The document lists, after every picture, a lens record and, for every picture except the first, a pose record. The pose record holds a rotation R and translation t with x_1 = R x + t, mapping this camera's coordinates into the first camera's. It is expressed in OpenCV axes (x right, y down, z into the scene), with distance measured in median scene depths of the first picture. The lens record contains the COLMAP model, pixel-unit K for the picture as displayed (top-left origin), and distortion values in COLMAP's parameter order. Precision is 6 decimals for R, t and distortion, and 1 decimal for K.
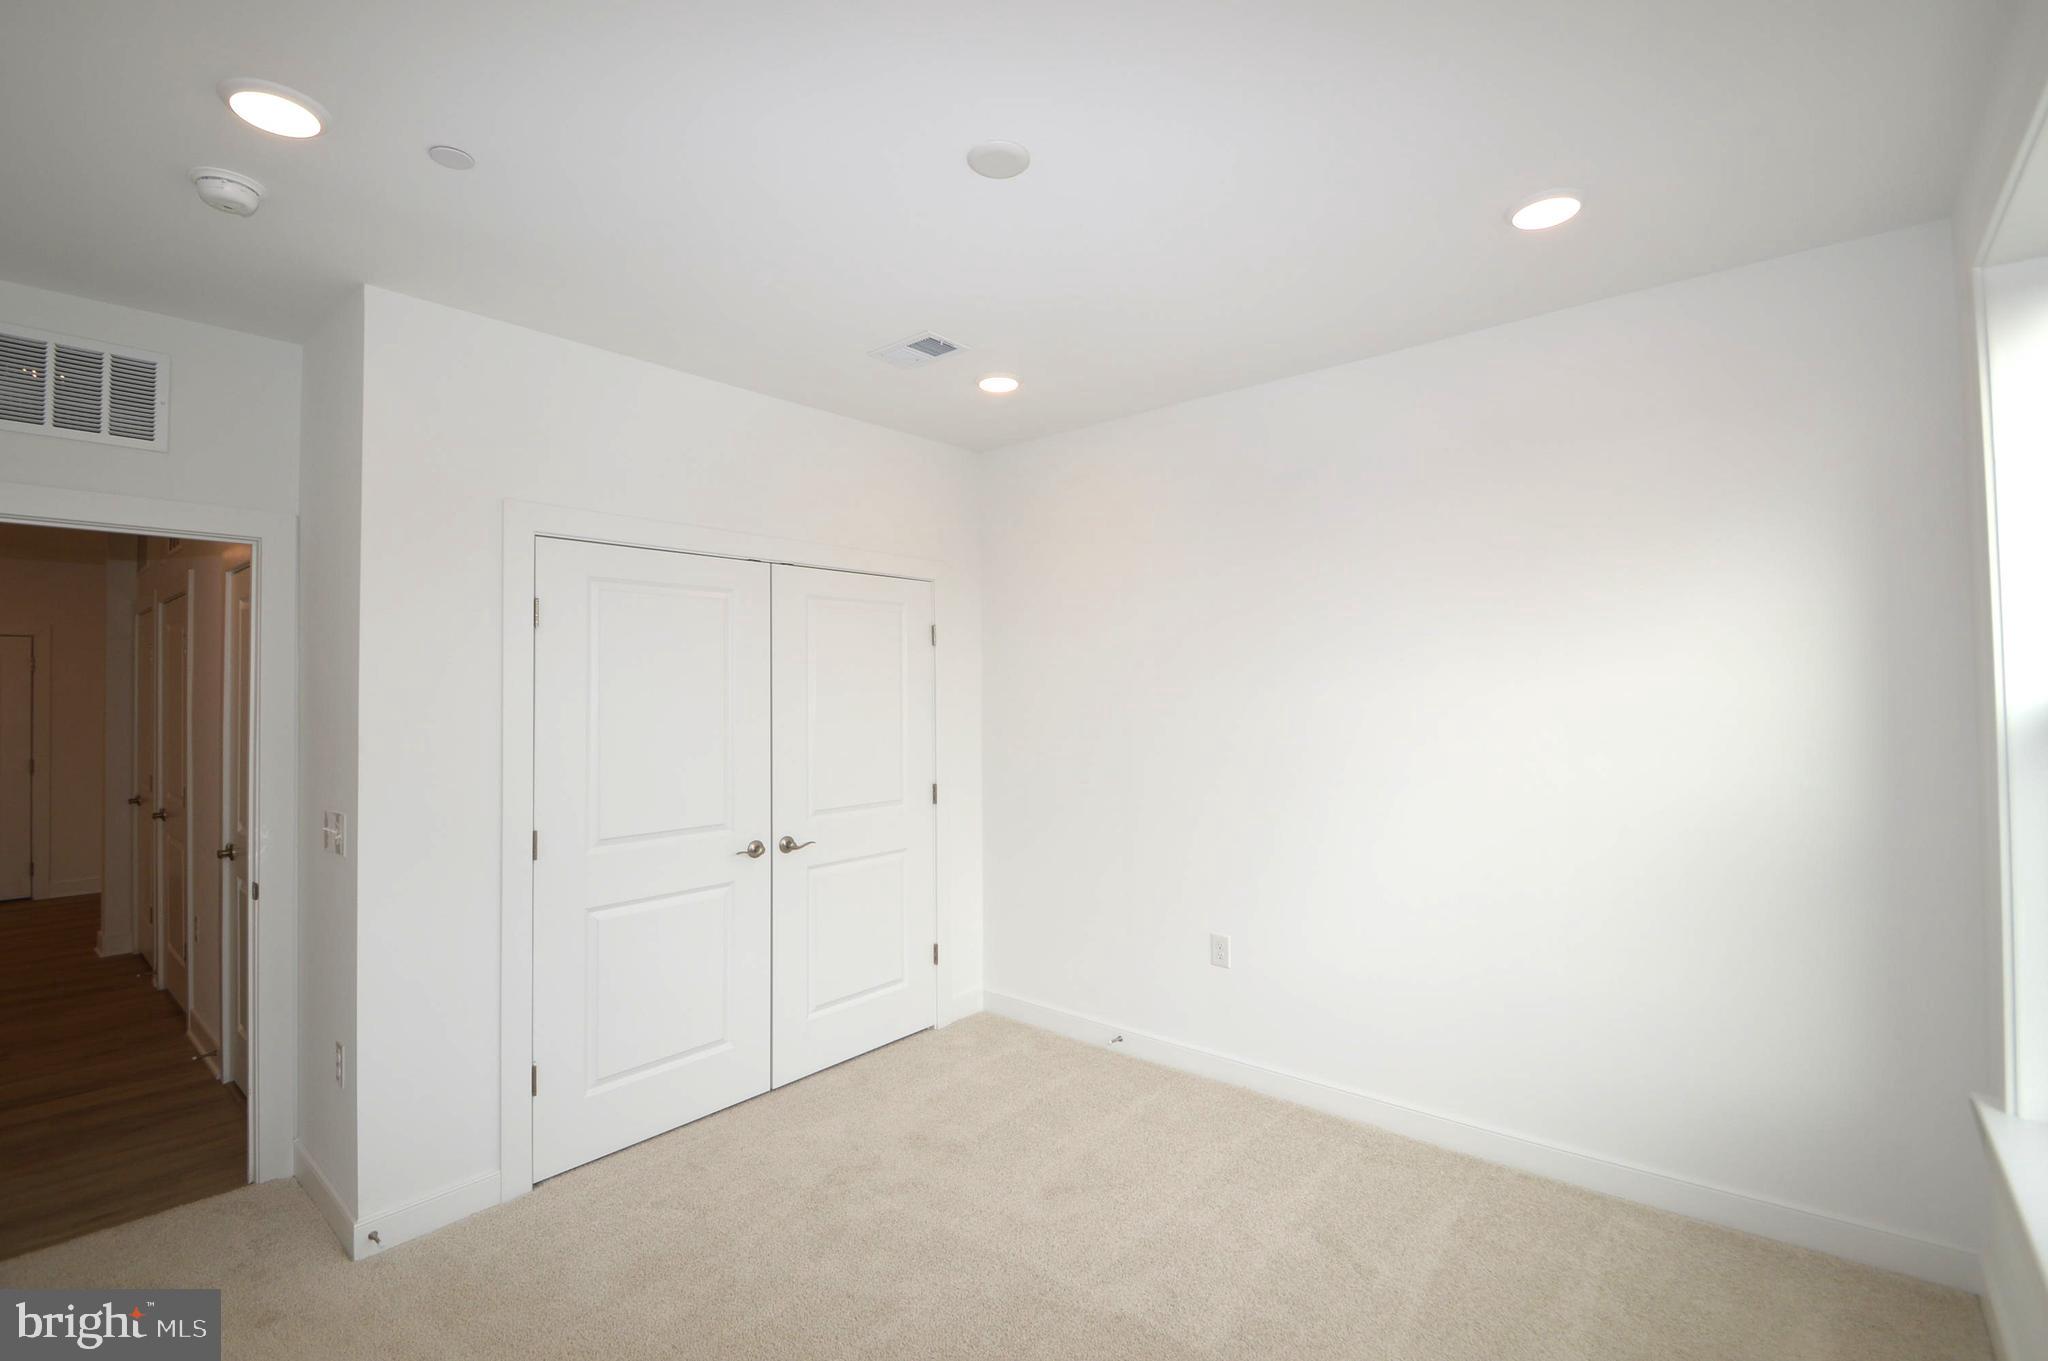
lens RADIAL K [[934.7, 0, 1027.5], [0, 934.7, 677.5], [0, 0, 1]] dist [0.011657, -0.016286]
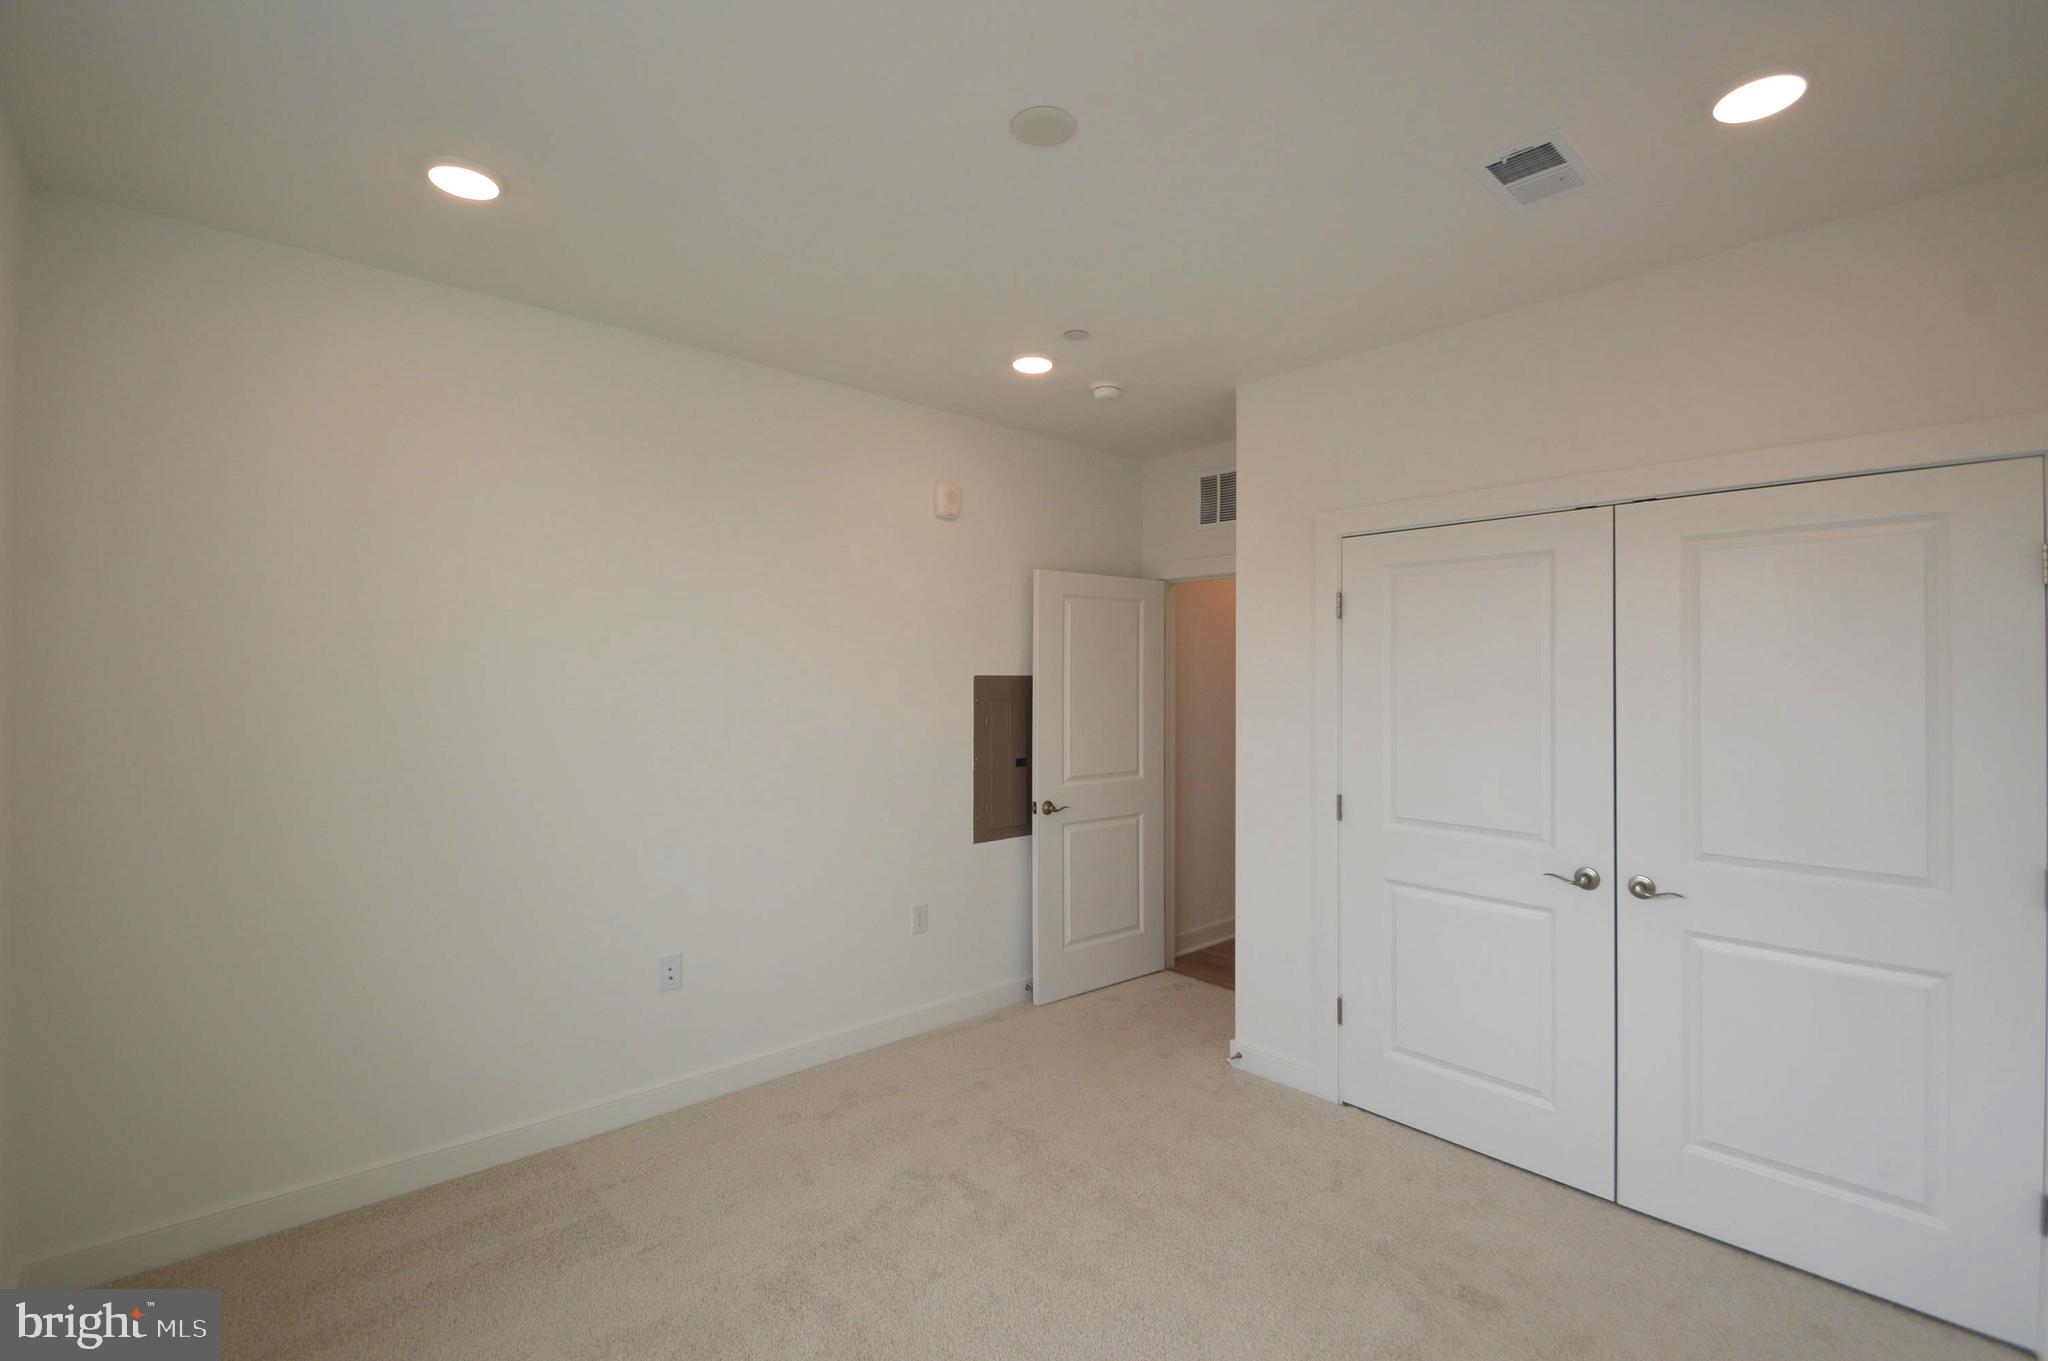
lens RADIAL K [[934.7, 0, 1026.7], [0, 934.7, 673.9], [0, 0, 1]] dist [0.011657, -0.016286]
pose [[-0.160564, 0.009392, -0.986981, 0.620734], [0.010810, 0.999911, 0.007756, 0.002169], [0.986966, -0.009424, -0.160651, 0.751867]]
